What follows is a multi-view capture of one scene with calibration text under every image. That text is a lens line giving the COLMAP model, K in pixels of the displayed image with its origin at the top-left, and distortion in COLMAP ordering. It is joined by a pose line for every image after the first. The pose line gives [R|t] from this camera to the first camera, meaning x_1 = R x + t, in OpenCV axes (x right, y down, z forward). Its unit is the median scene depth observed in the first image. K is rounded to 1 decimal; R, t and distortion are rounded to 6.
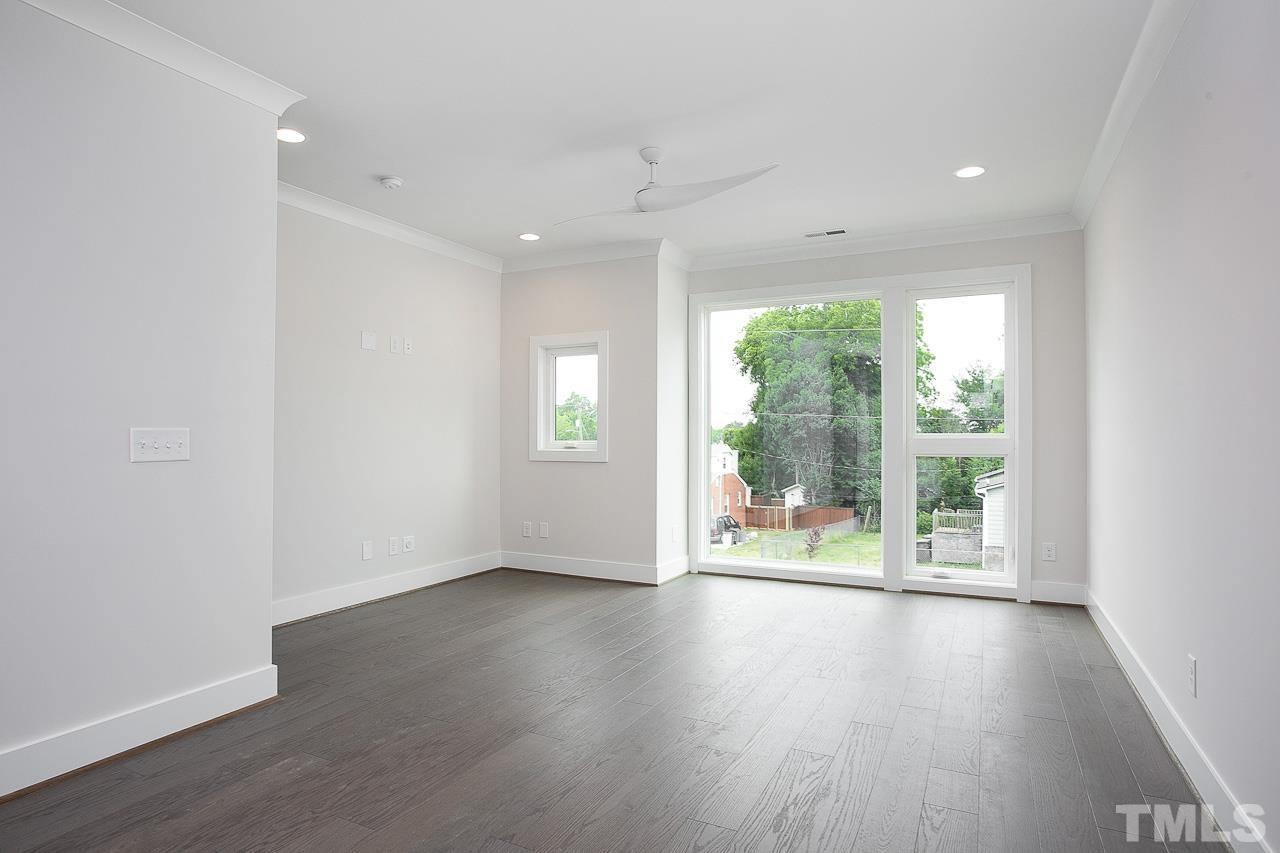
lens RADIAL K [[707.1, 0, 639.0], [0, 707.1, 438.9], [0, 0, 1]] dist [-0.076953, -0.000116]
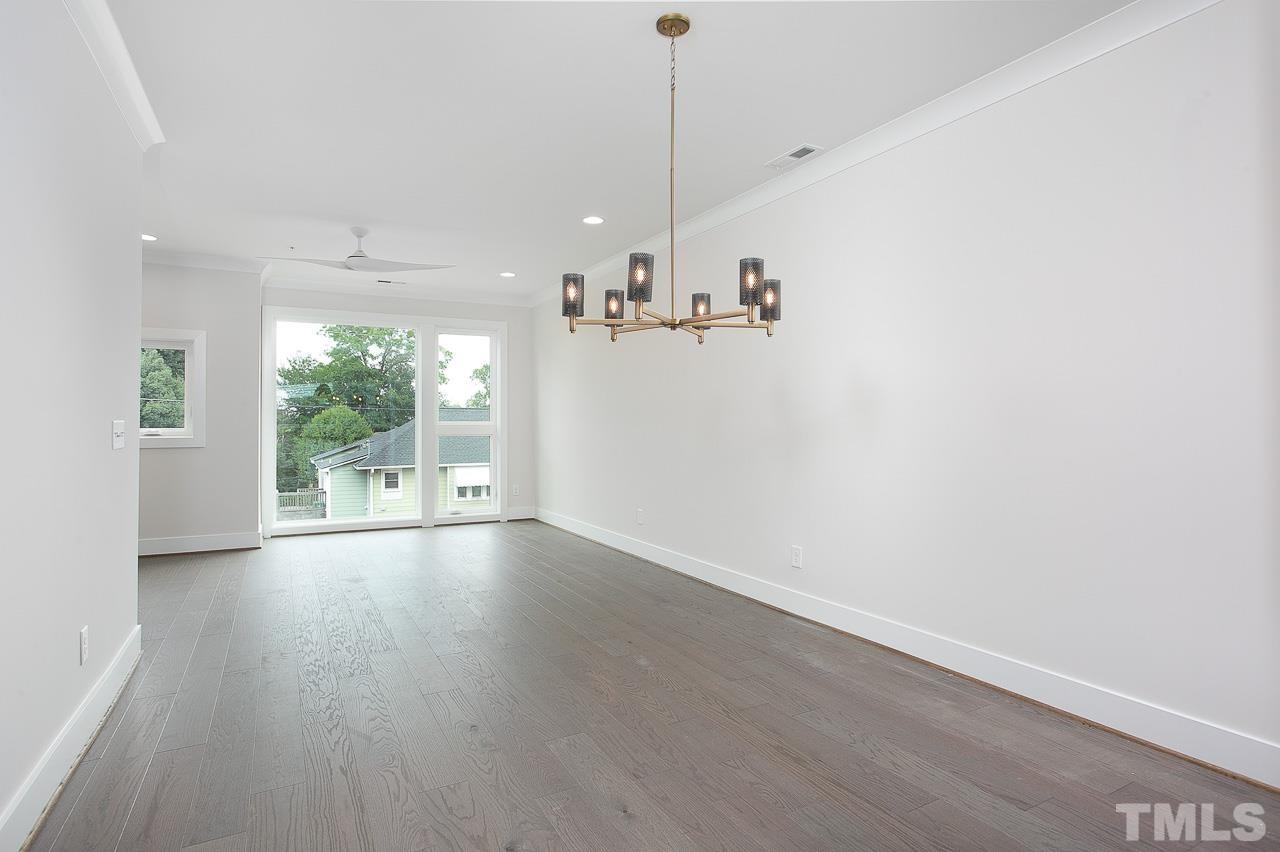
lens RADIAL K [[681.3, 0, 638.7], [0, 681.3, 409.4], [0, 0, 1]] dist [-0.072878, -0.000200]
pose [[0.566692, 0.012569, 0.823834, -0.612628], [0.004999, 0.999813, -0.018693, -0.004738], [-0.823915, 0.014712, 0.566523, -0.214490]]
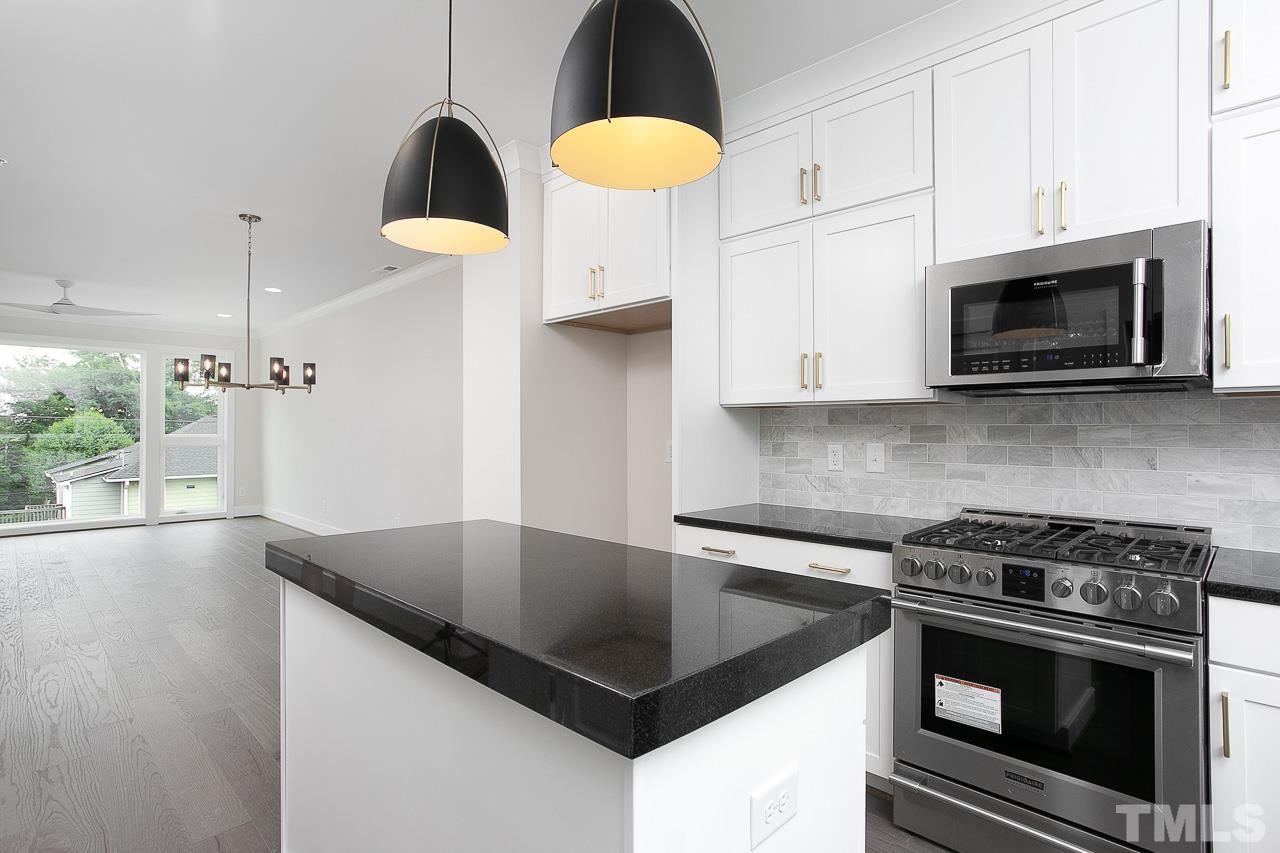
lens RADIAL K [[639.0, 0, 640.0], [0, 639.0, 426.5], [0, 0, 1]] dist [-0.001175, 0.000703]
pose [[0.307877, 0.004017, 0.951418, -0.834327], [0.003114, 0.999981, -0.005229, -0.016338], [-0.951421, 0.004572, 0.307859, -0.705222]]
